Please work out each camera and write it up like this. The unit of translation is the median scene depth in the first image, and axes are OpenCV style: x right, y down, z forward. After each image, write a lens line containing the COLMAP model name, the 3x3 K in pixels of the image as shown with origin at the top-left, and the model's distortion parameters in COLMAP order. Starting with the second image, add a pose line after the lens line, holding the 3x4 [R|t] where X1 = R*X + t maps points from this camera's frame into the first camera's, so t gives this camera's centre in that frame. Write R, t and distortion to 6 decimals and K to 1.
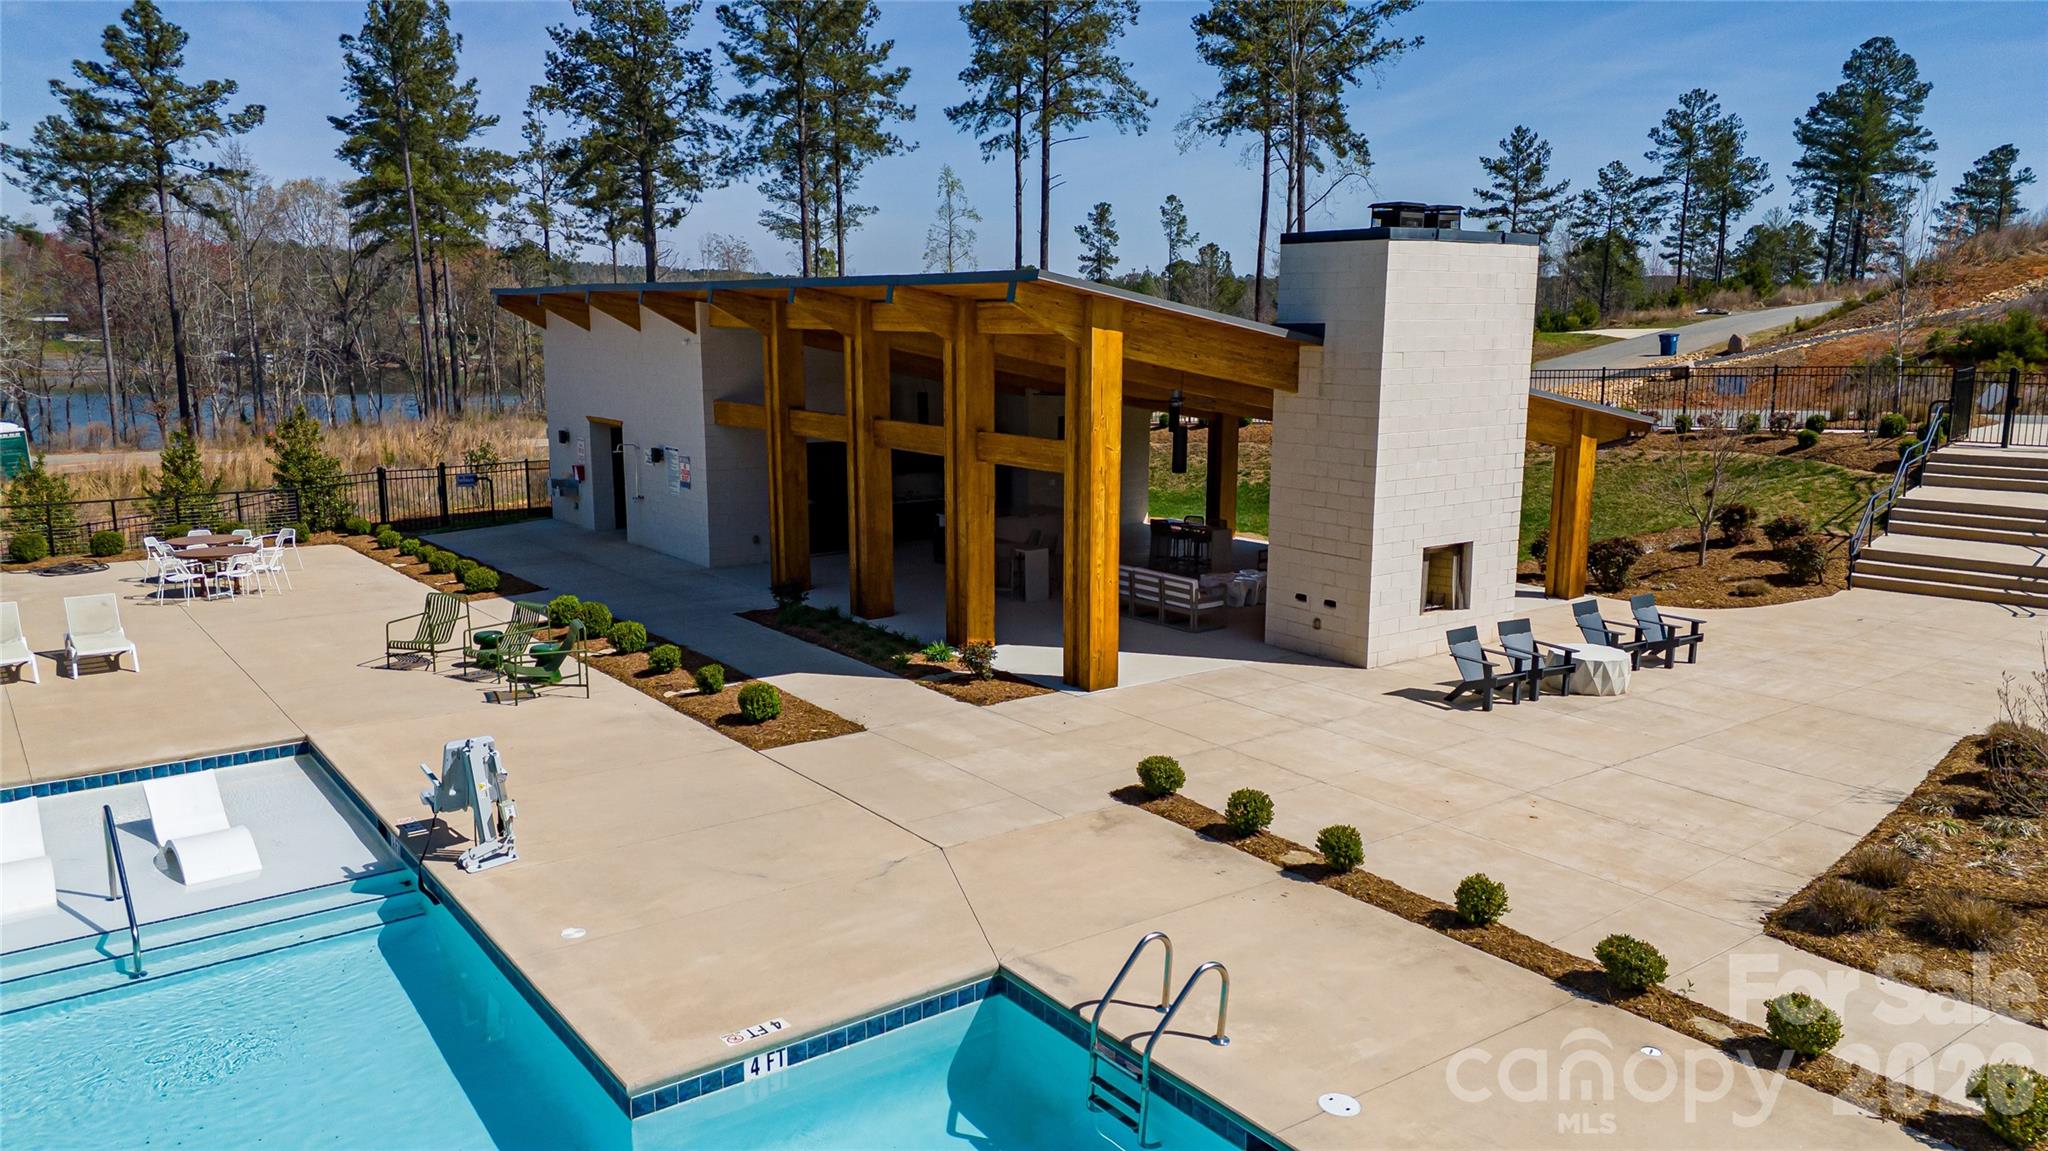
lens RADIAL K [[1423.7, 0, 1024.0], [0, 1423.7, 575.5], [0, 0, 1]] dist [0.030581, -0.003331]
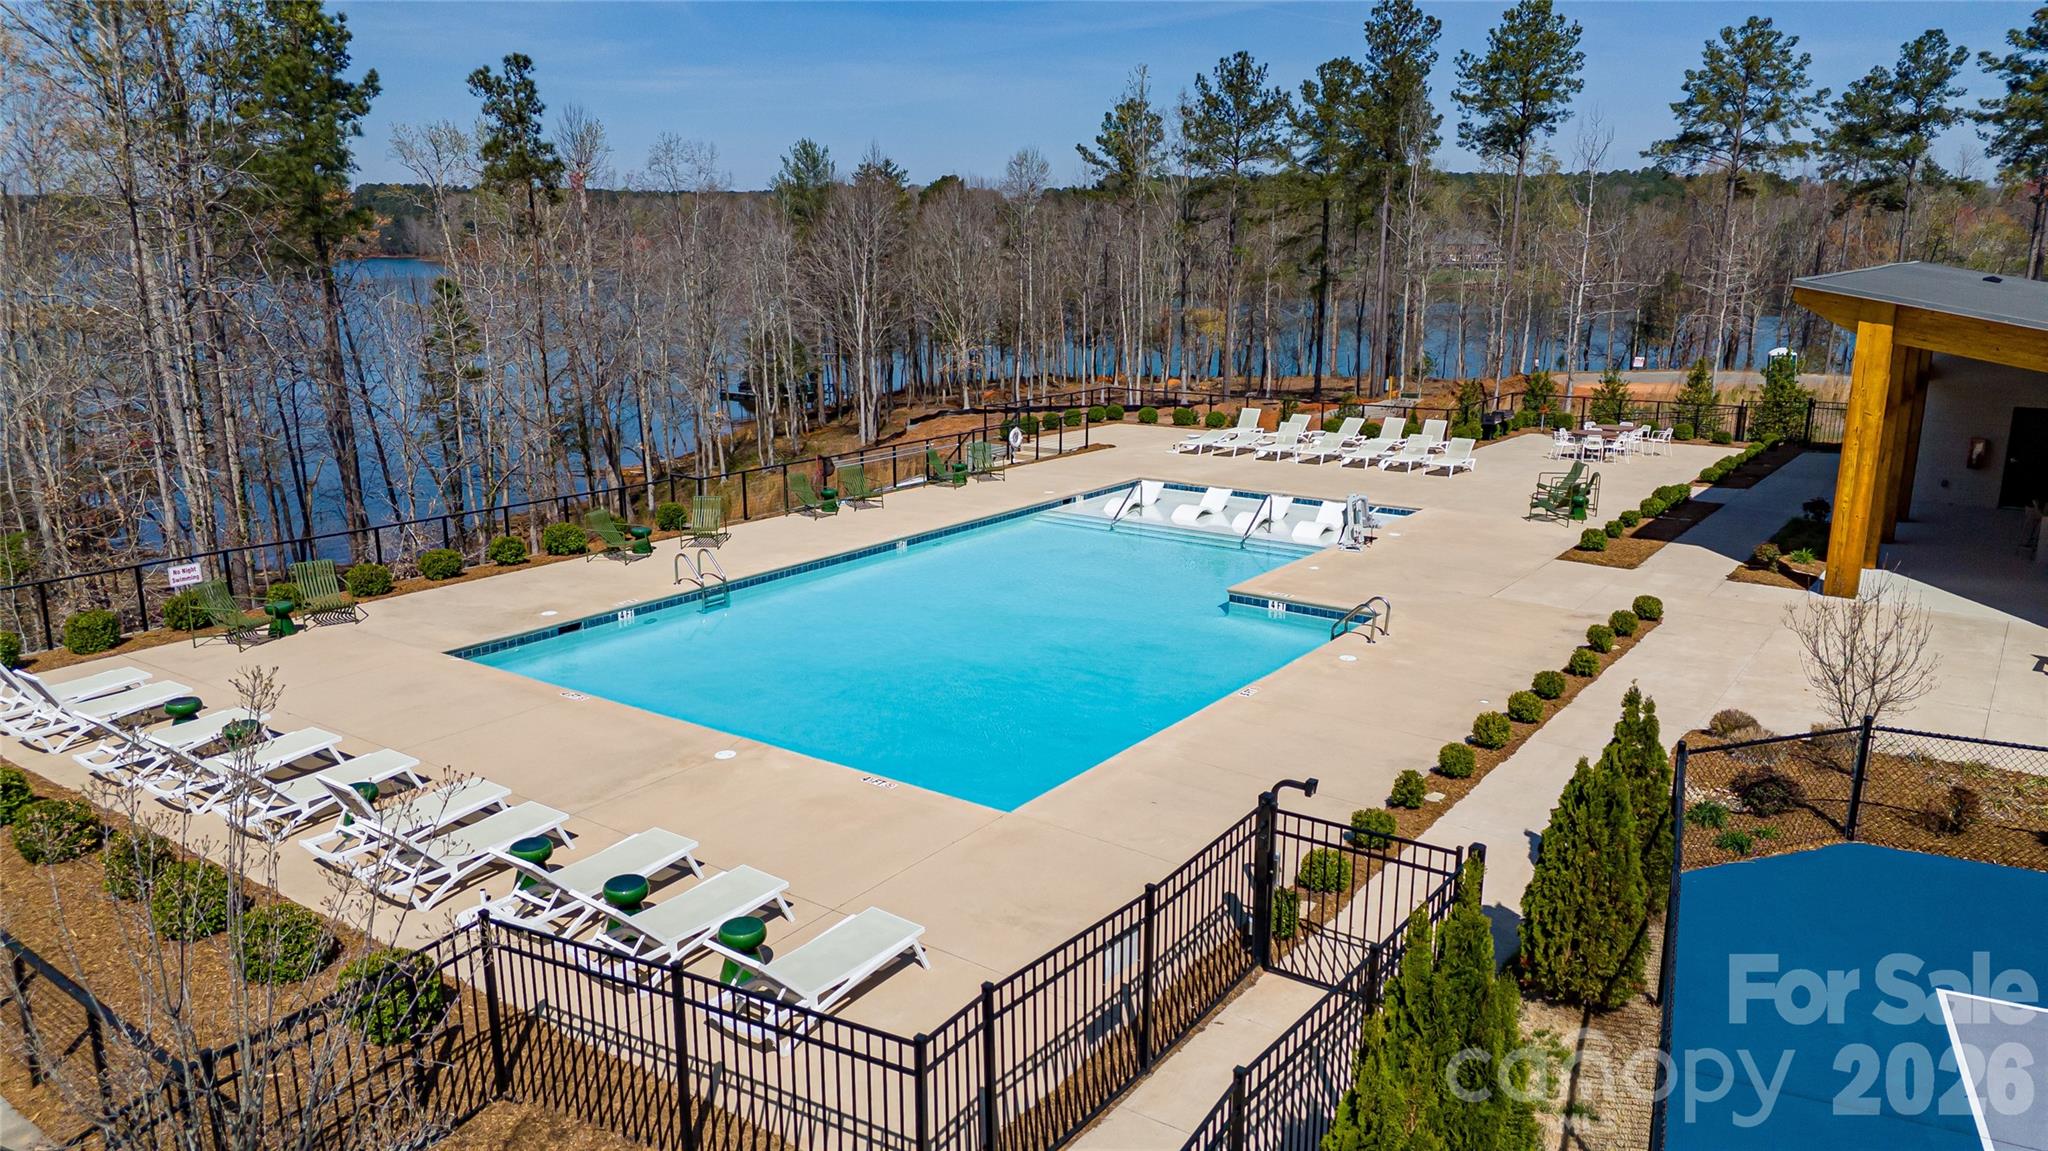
lens RADIAL K [[1423.7, 0, 1024.0], [0, 1423.7, 575.5], [0, 0, 1]] dist [0.030581, -0.003331]
pose [[0.273728, 0.202218, -0.940309, 1.523706], [-0.149444, 0.974717, 0.166113, -0.061902], [0.950126, 0.095053, 0.297028, -0.179361]]
